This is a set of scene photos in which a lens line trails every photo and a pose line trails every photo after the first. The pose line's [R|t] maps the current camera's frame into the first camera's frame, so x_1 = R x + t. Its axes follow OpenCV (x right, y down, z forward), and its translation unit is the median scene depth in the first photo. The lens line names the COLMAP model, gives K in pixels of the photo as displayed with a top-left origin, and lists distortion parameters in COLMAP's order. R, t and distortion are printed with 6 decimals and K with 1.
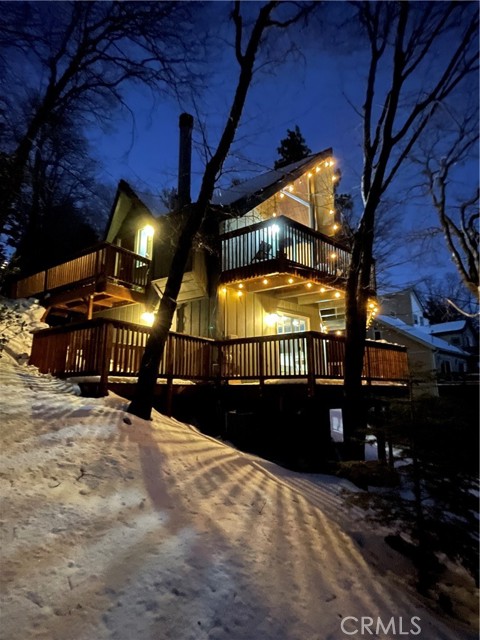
lens RADIAL K [[332.2, 0, 240.0], [0, 332.2, 320.0], [0, 0, 1]] dist [-0.061345, 0.033663]
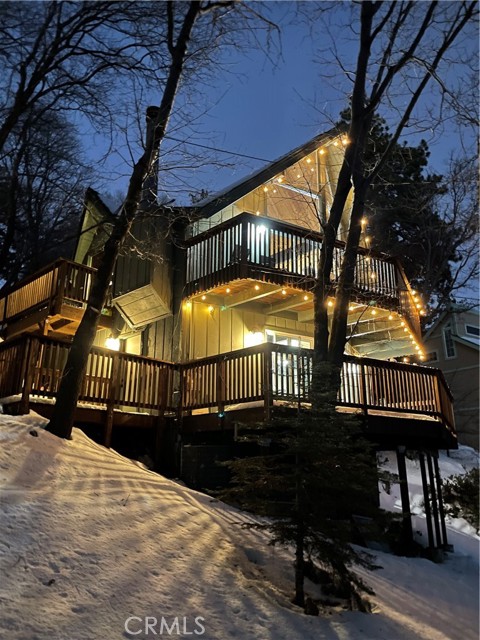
lens RADIAL K [[480.3, 0, 240.0], [0, 480.3, 320.0], [0, 0, 1]] dist [0.001391, -0.004157]
pose [[0.984310, -0.049784, -0.169278, 0.282041], [0.031487, 0.993531, -0.109106, 0.084838], [0.173615, 0.102065, 0.979510, -0.169564]]
